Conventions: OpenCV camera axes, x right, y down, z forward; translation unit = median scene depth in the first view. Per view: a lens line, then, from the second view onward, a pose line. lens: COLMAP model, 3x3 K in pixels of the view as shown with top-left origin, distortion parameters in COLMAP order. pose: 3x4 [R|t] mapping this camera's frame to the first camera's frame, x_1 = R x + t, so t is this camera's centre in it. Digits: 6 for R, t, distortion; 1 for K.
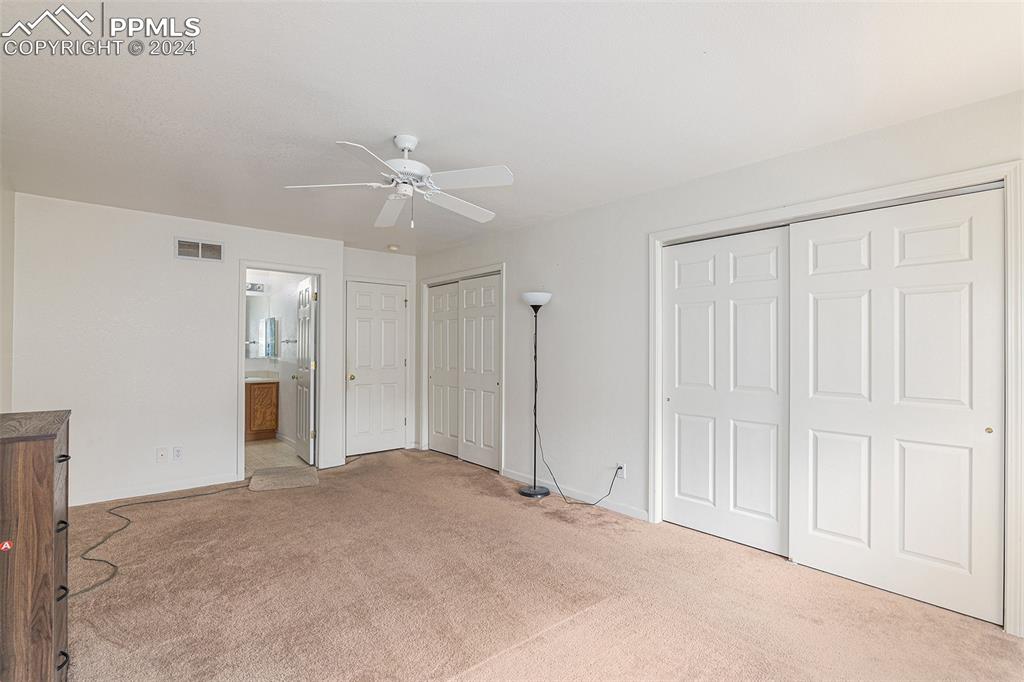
lens RADIAL K [[485.5, 0, 513.9], [0, 485.5, 350.7], [0, 0, 1]] dist [-0.019666, 0.006105]
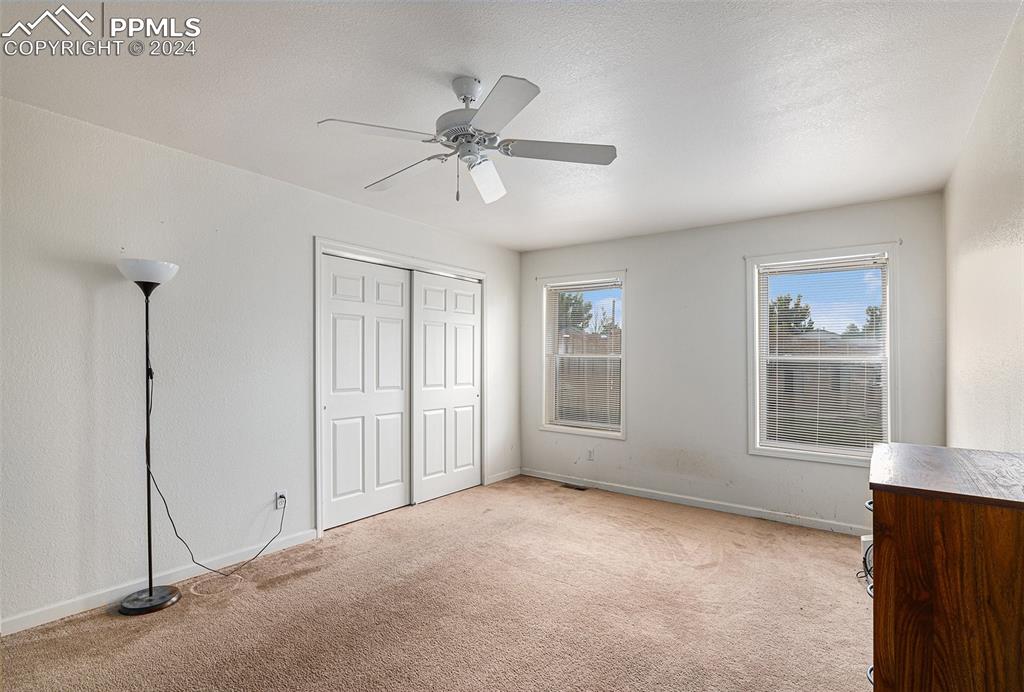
lens RADIAL K [[466.7, 0, 512.0], [0, 466.7, 346.0], [0, 0, 1]] dist [-0.001498, -0.000224]
pose [[-0.179908, 0.018753, 0.983505, -0.713849], [-0.006896, 0.999770, -0.020324, -0.010102], [-0.983659, -0.010439, -0.179738, 0.799689]]
